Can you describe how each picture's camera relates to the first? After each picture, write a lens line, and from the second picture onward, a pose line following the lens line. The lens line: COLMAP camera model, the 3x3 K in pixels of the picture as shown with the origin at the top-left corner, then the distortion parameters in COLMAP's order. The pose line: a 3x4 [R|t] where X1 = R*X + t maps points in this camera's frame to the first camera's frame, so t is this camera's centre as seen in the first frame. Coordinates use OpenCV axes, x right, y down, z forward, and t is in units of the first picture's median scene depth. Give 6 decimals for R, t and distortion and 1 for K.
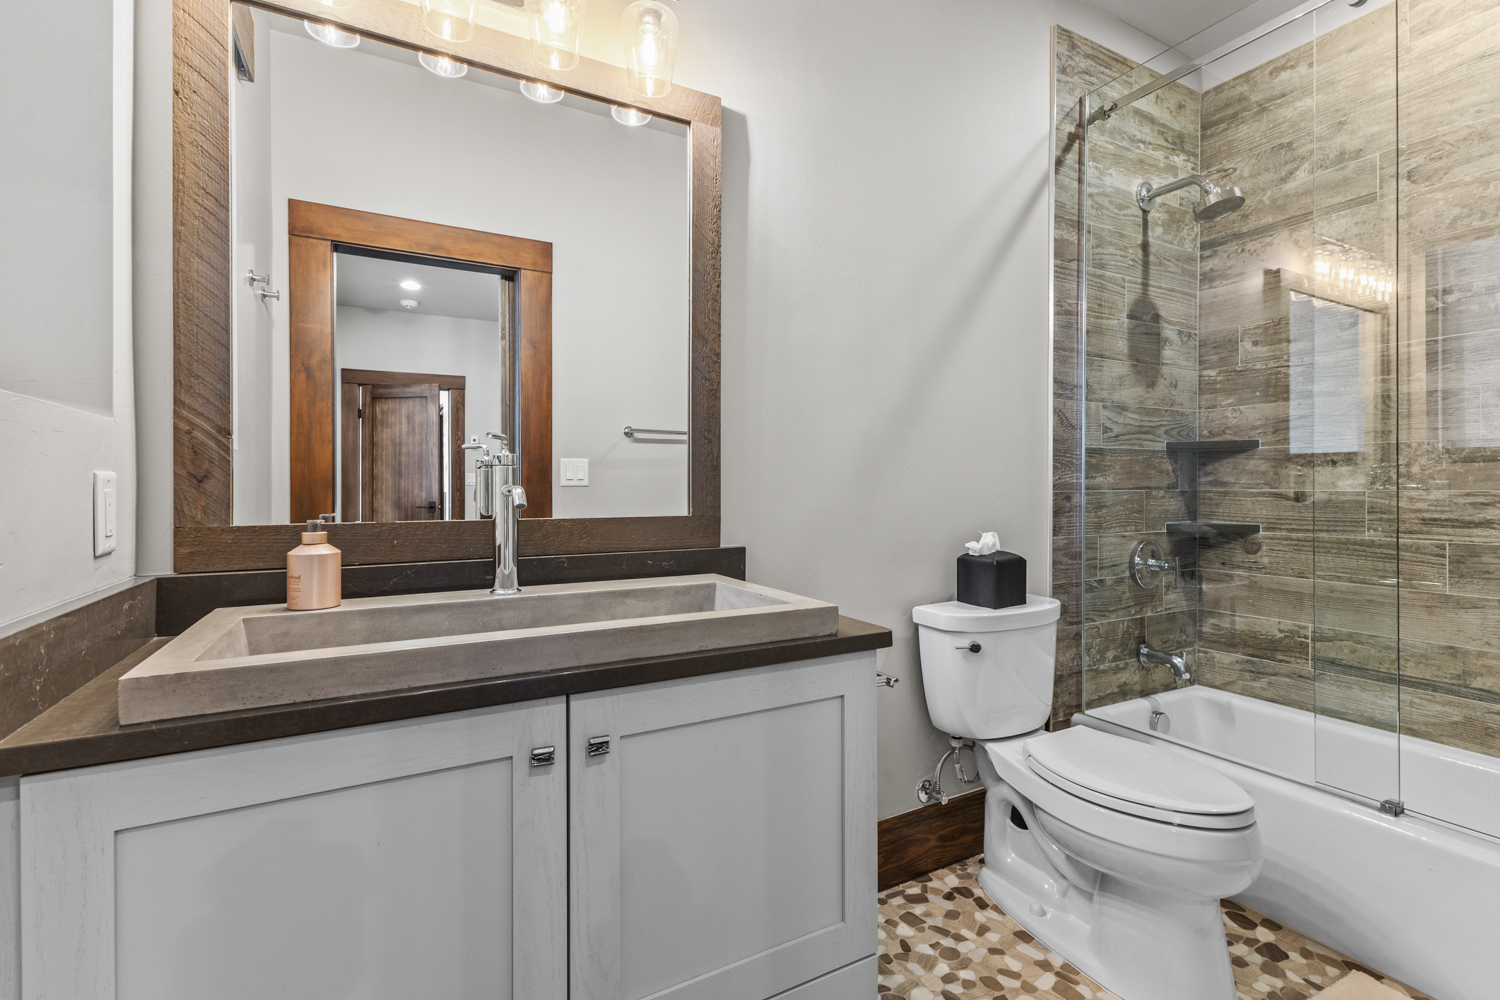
lens RADIAL K [[668.9, 0, 758.8], [0, 668.9, 491.0], [0, 0, 1]] dist [0.013362, -0.004783]
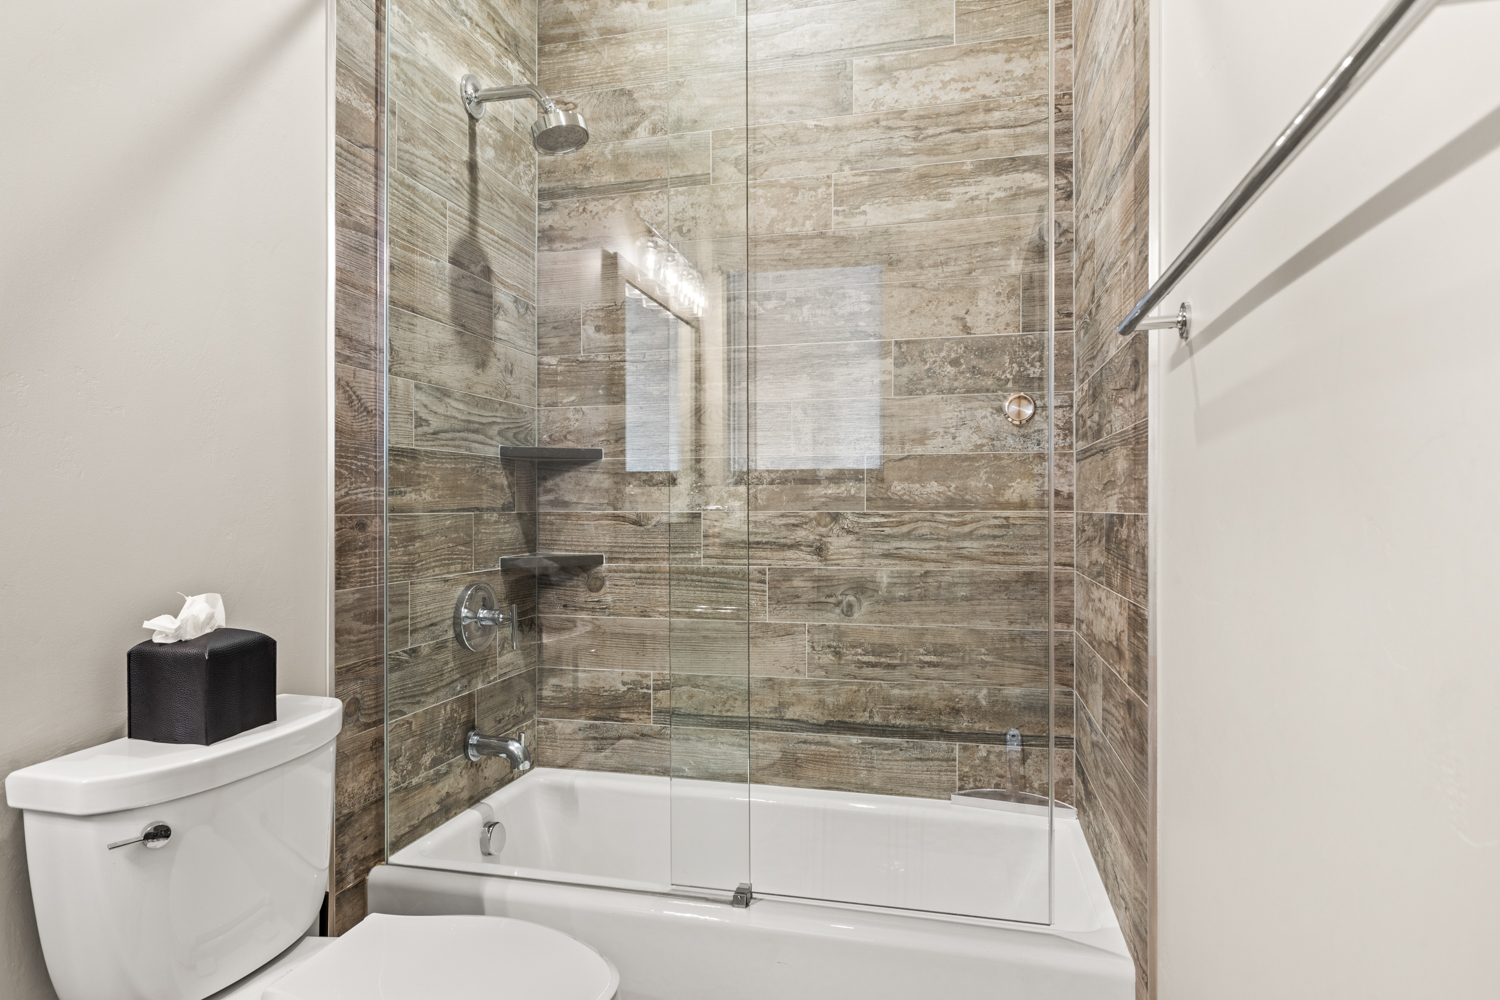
lens RADIAL K [[852.8, 0, 747.8], [0, 852.8, 504.4], [0, 0, 1]] dist [-0.003508, -0.003493]
pose [[0.676837, 0.002301, 0.736129, 0.118771], [0.005257, 0.999955, -0.007960, -0.001186], [-0.736114, 0.009257, 0.676794, 0.195293]]
